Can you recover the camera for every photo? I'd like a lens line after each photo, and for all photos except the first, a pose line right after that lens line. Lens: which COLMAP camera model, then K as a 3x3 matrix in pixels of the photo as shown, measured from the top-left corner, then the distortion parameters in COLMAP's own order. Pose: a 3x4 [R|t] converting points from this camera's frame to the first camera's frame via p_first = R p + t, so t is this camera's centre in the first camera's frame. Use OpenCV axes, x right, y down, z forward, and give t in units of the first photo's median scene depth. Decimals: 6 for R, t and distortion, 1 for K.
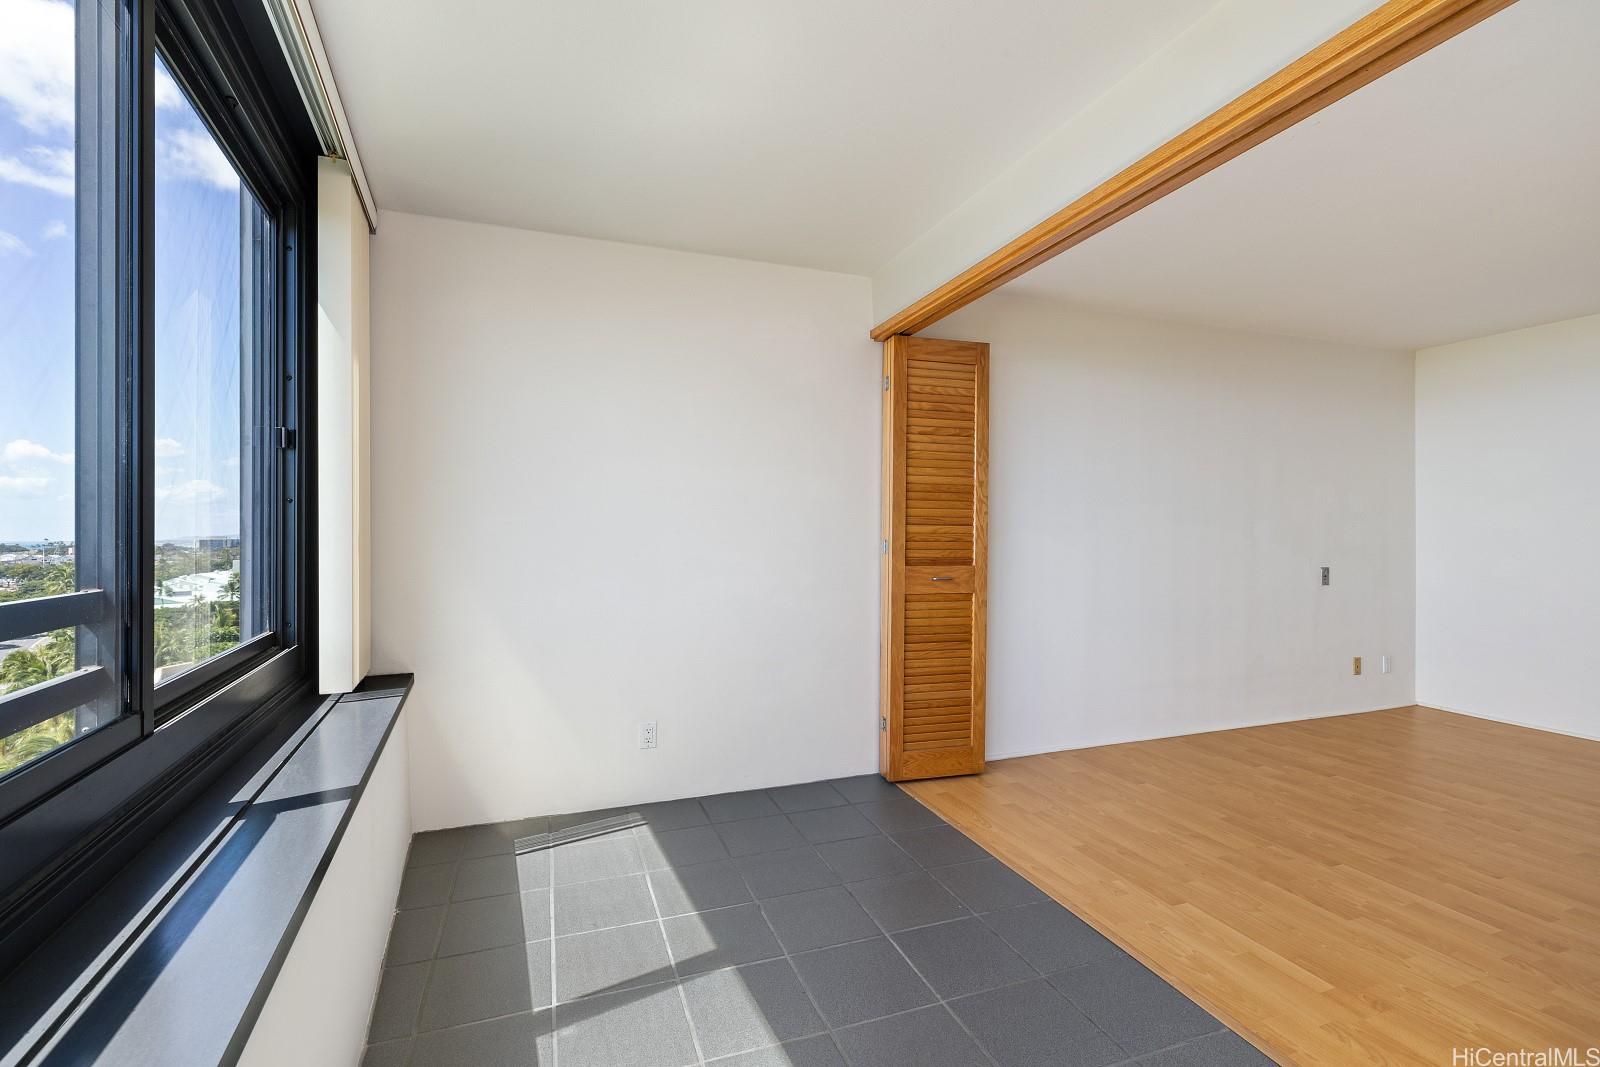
lens RADIAL K [[690.0, 0, 790.8], [0, 690.0, 538.9], [0, 0, 1]] dist [0.009860, -0.002054]
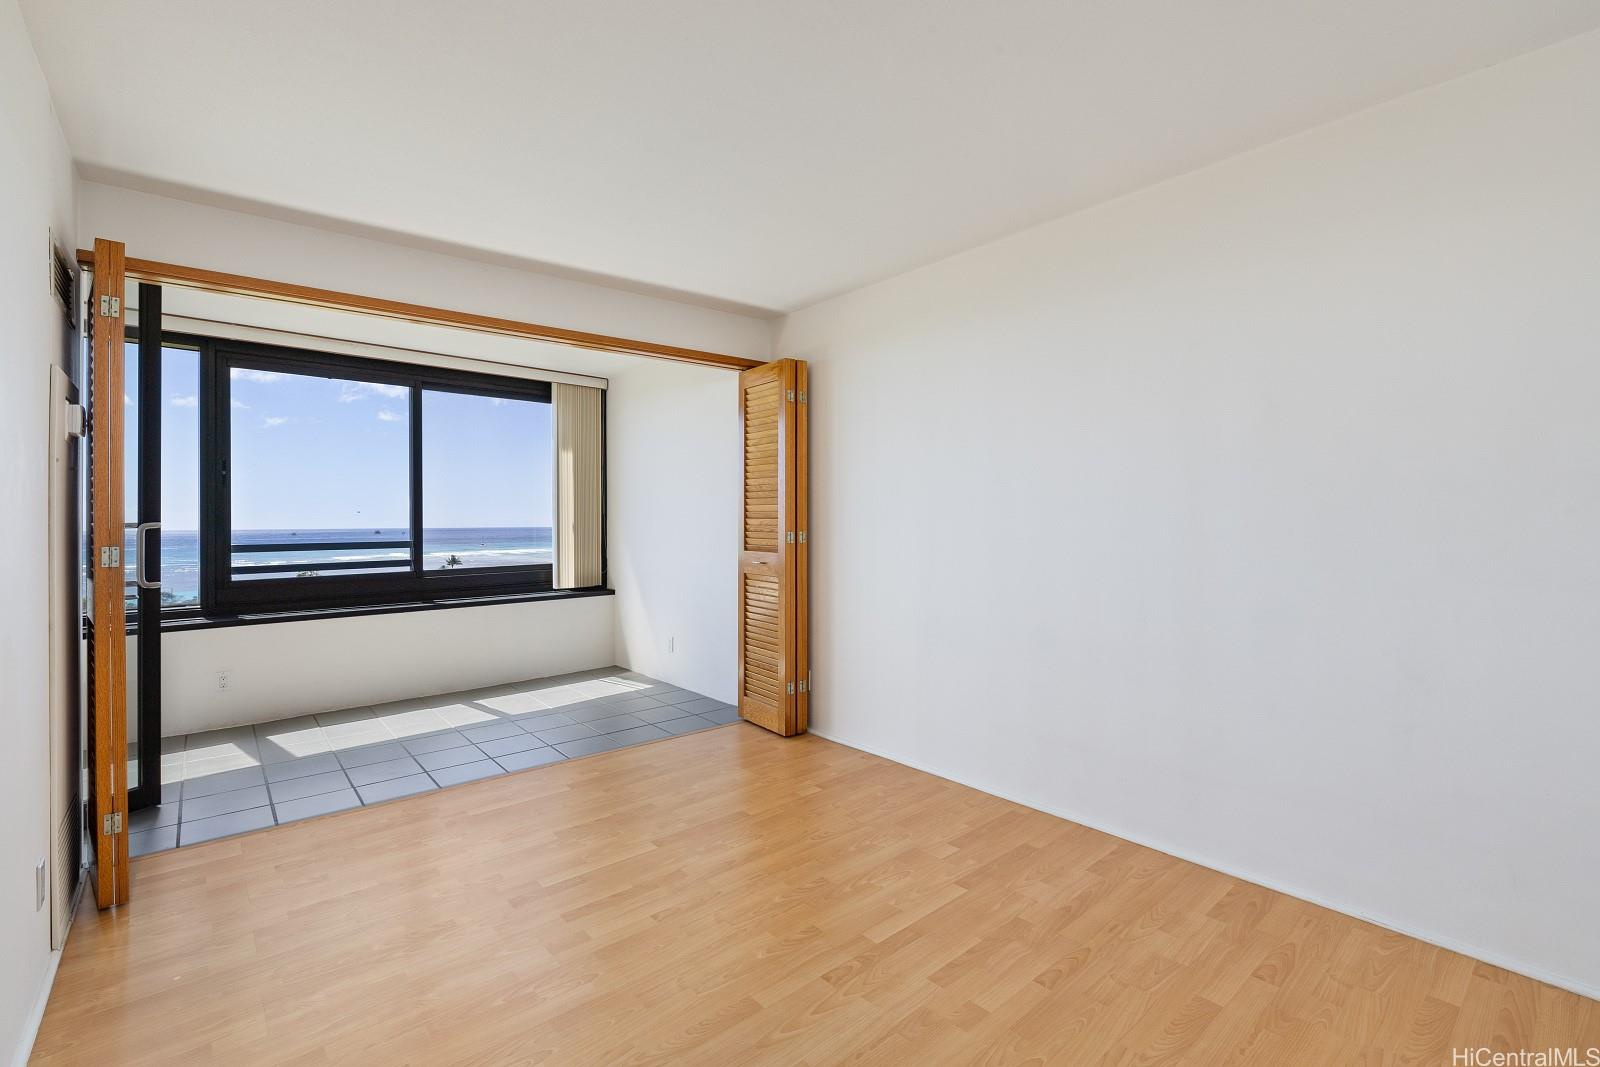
lens RADIAL K [[726.3, 0, 803.3], [0, 726.3, 520.8], [0, 0, 1]] dist [-0.001743, -0.000247]
pose [[0.343778, -0.000178, -0.939051, 1.446969], [-0.000272, 1.000000, -0.000289, -0.014934], [0.939051, 0.000355, 0.343778, 0.636383]]
